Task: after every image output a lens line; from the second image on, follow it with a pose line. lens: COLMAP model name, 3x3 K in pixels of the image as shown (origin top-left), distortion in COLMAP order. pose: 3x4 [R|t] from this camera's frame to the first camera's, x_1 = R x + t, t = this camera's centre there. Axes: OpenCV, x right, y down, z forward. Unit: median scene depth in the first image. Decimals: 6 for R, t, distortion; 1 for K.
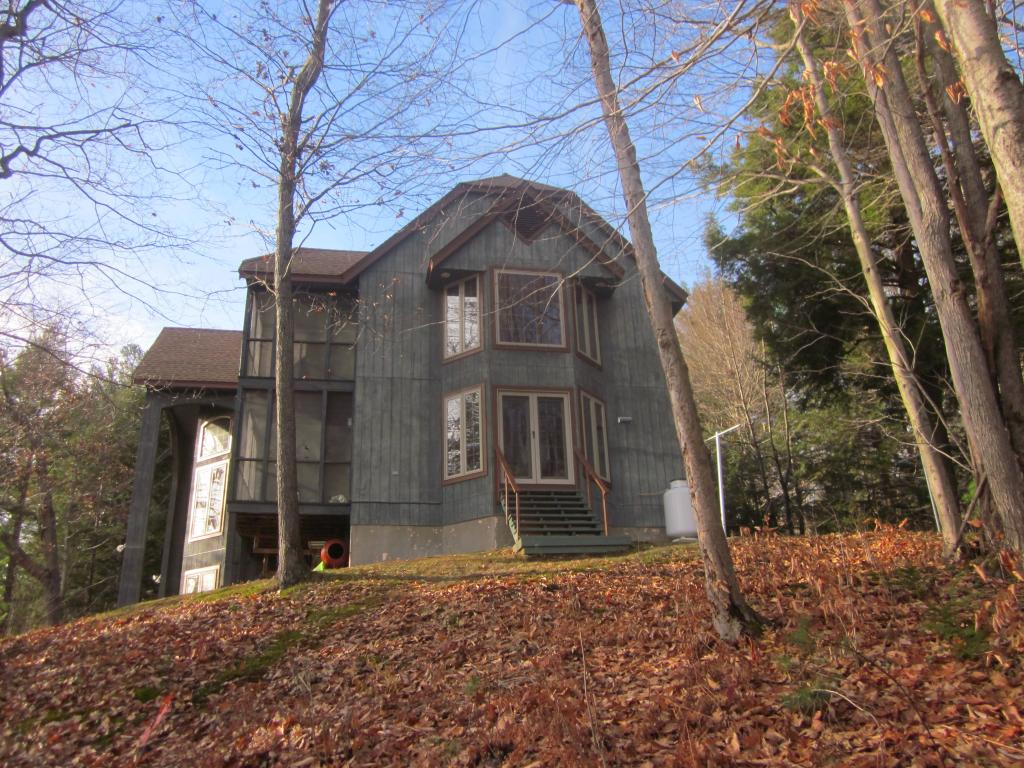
lens RADIAL K [[854.6, 0, 512.0], [0, 854.6, 384.0], [0, 0, 1]] dist [-0.033418, 0.010045]
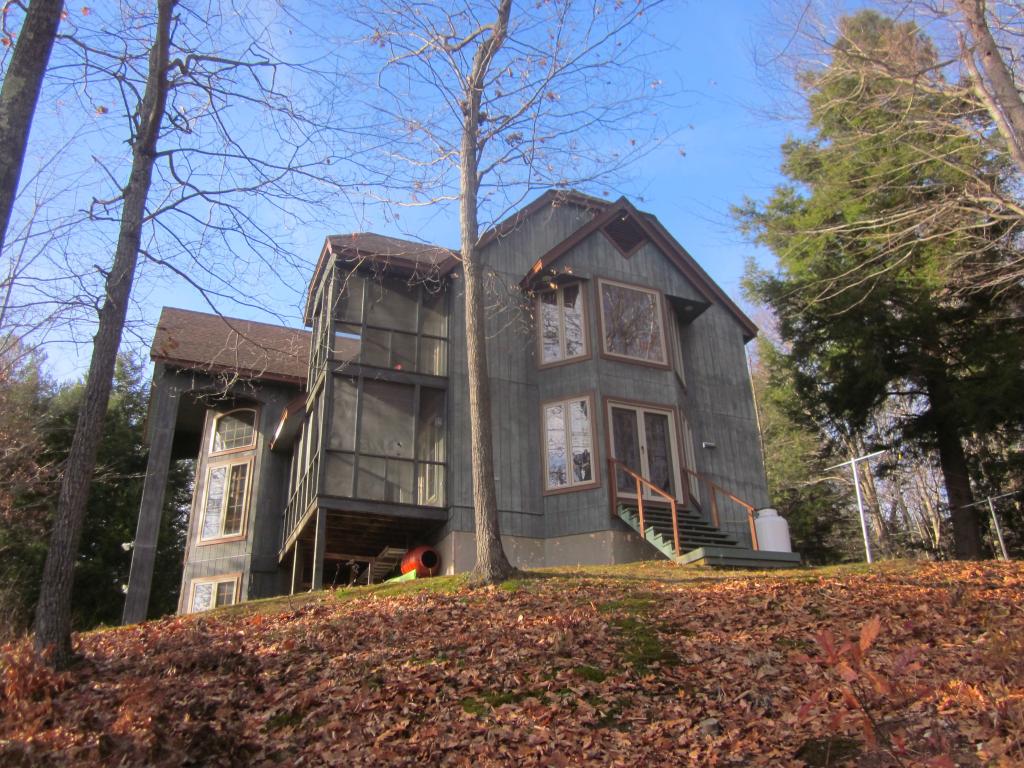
lens RADIAL K [[854.6, 0, 512.0], [0, 854.6, 384.0], [0, 0, 1]] dist [-0.033418, 0.010045]
pose [[0.976239, 0.099430, 0.192538, -0.305811], [-0.087116, 0.993635, -0.071420, 0.065792], [-0.198414, 0.052950, 0.978687, 0.079349]]
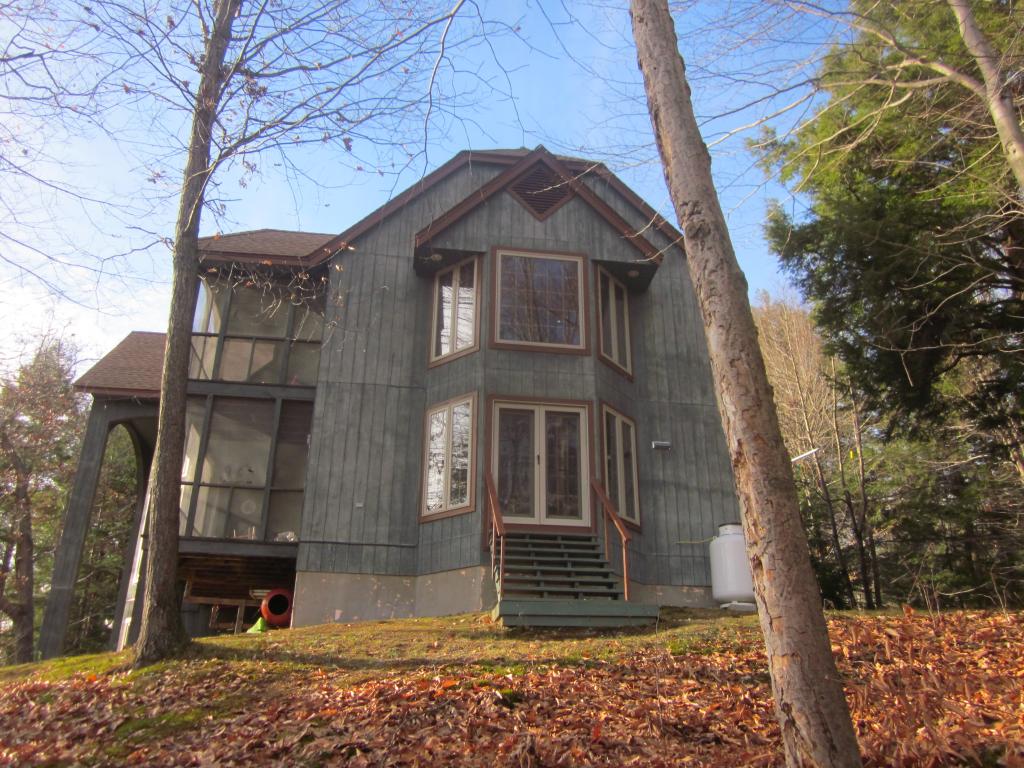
lens RADIAL K [[854.6, 0, 512.0], [0, 854.6, 384.0], [0, 0, 1]] dist [-0.033418, 0.010045]
pose [[0.997929, 0.018553, -0.061592, 0.046605], [-0.021309, 0.998787, -0.044394, 0.025553], [0.060693, 0.045614, 0.997114, 0.228964]]
